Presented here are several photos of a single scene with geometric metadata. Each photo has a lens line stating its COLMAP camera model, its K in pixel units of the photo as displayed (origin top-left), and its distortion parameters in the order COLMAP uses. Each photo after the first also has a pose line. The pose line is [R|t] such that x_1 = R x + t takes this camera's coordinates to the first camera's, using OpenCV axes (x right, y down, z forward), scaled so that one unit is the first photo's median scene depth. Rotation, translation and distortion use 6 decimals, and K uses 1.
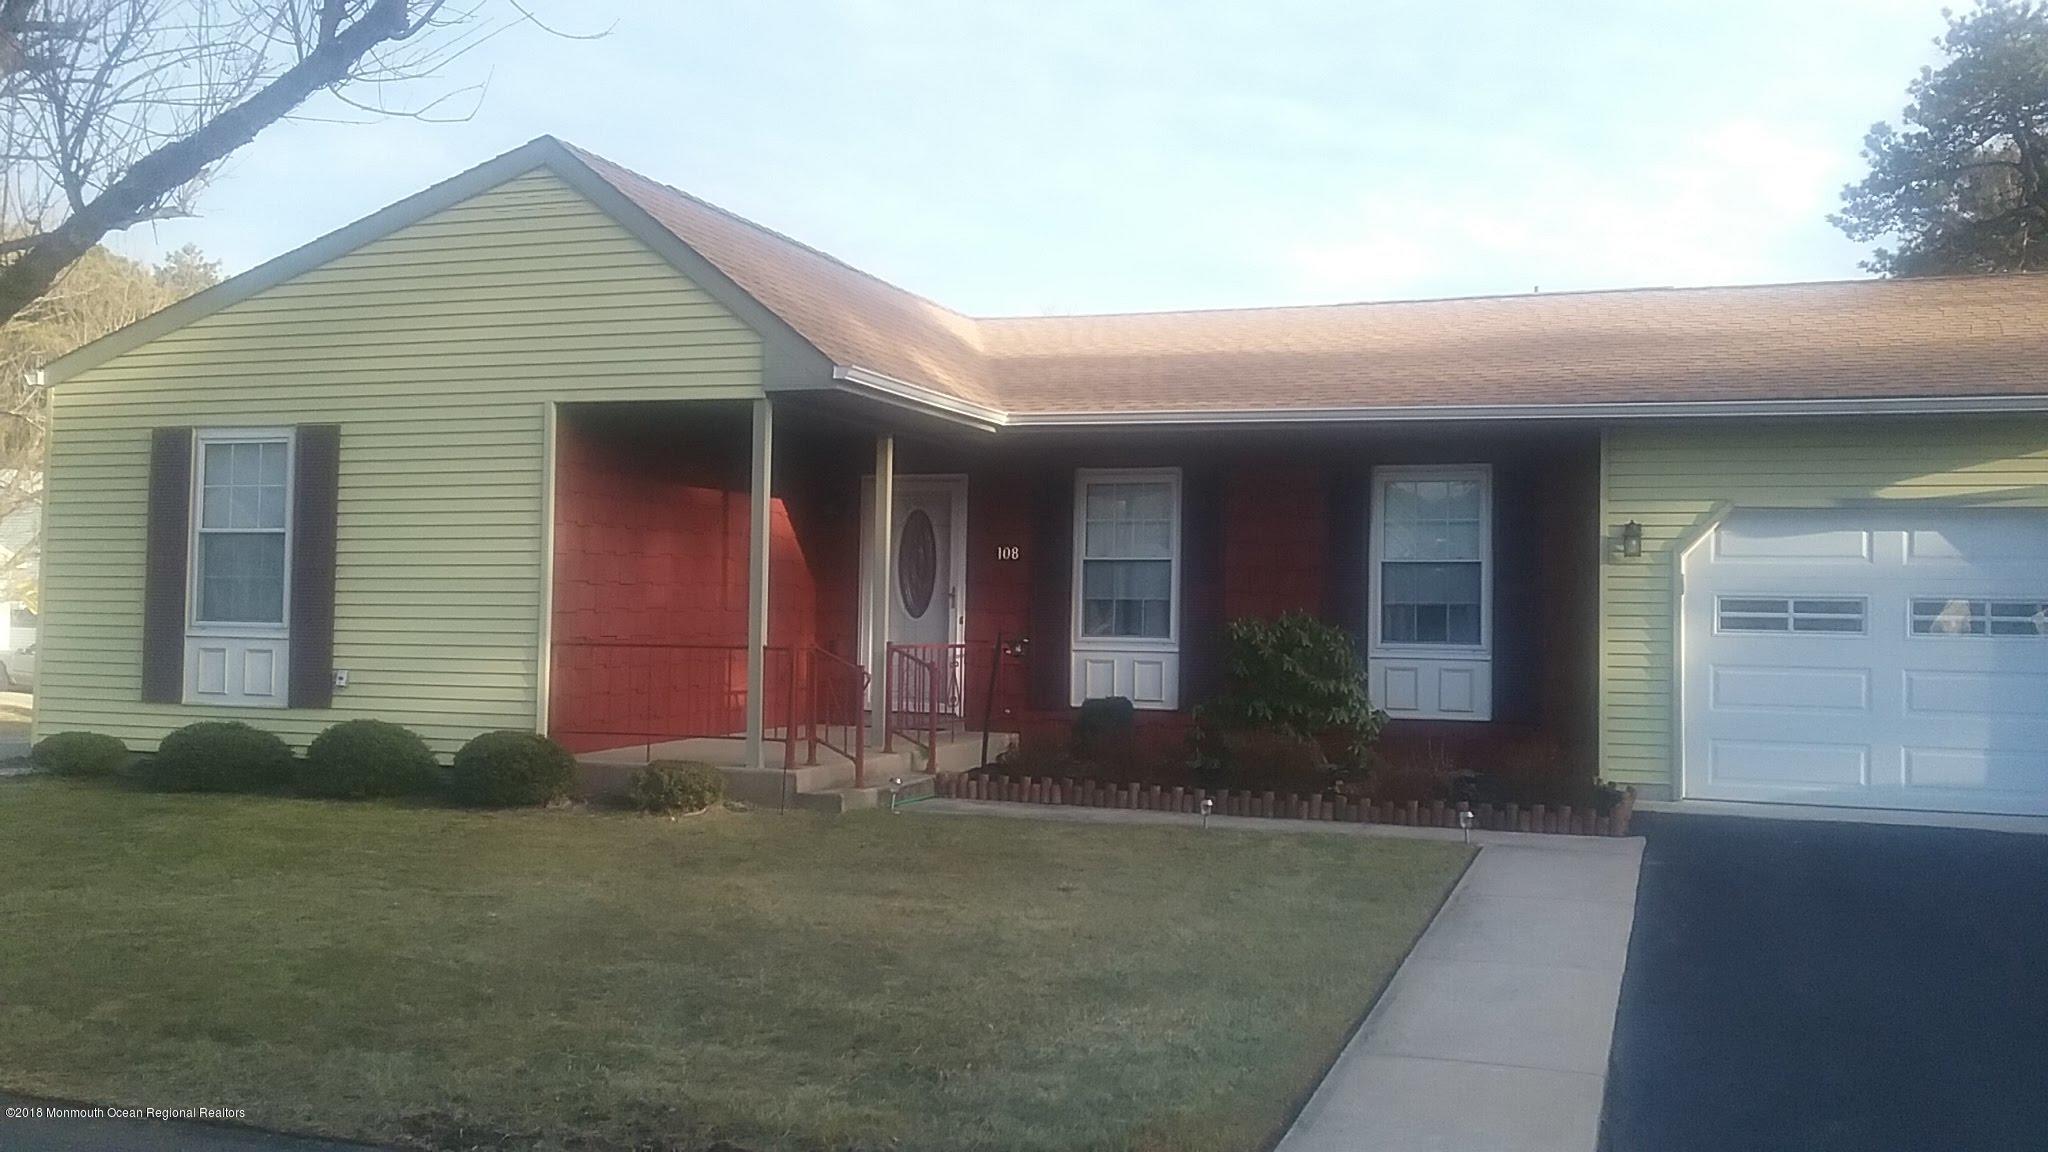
lens RADIAL K [[1873.1, 0, 1029.3], [0, 1873.1, 574.7], [0, 0, 1]] dist [0.084243, -0.209740]
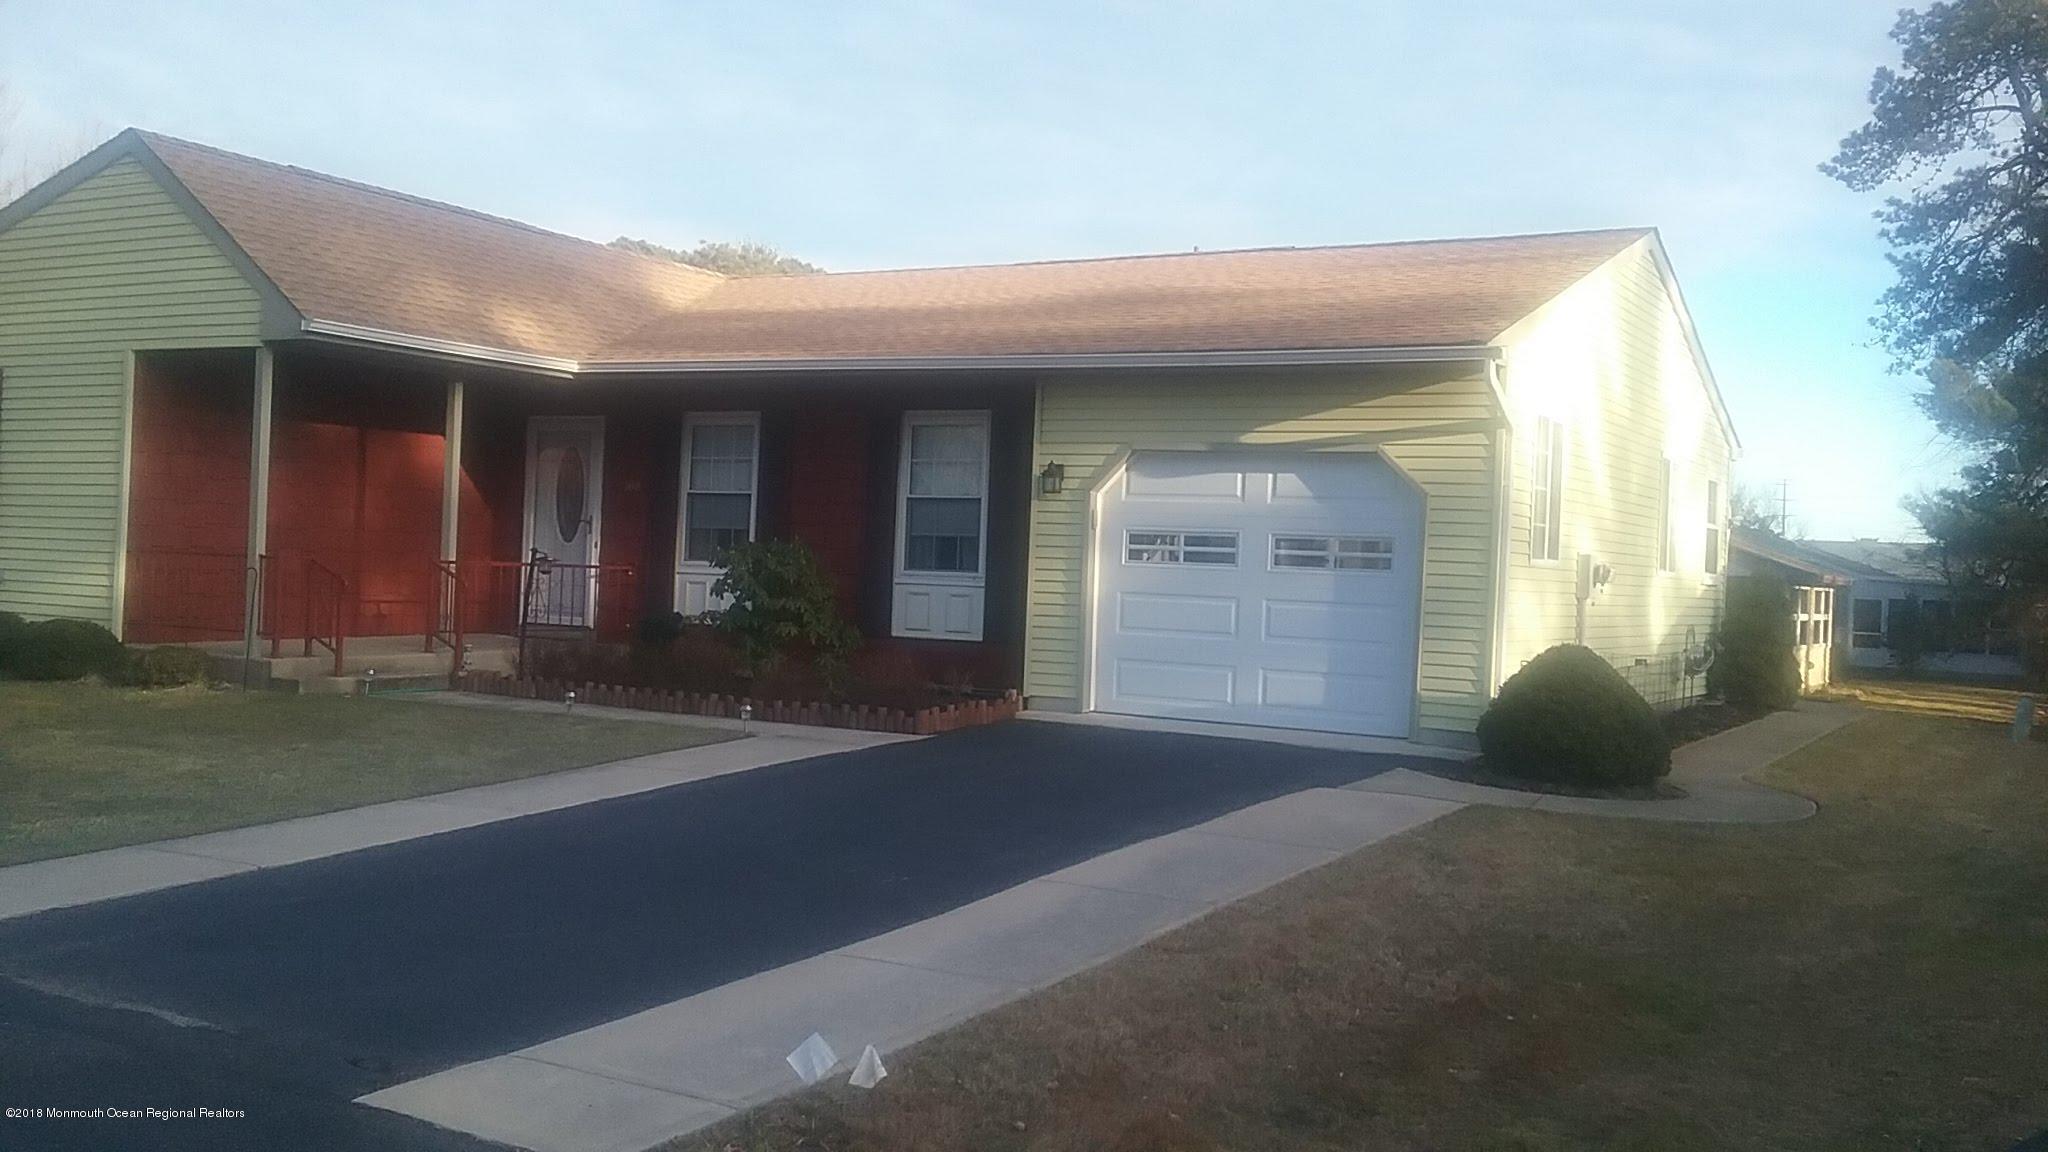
lens RADIAL K [[1873.1, 0, 1029.3], [0, 1873.1, 574.7], [0, 0, 1]] dist [0.084243, -0.209740]
pose [[0.985952, 0.022001, -0.165571, 0.515631], [-0.017977, 0.999506, 0.025760, 0.010524], [0.166057, -0.022422, 0.985861, -0.097228]]
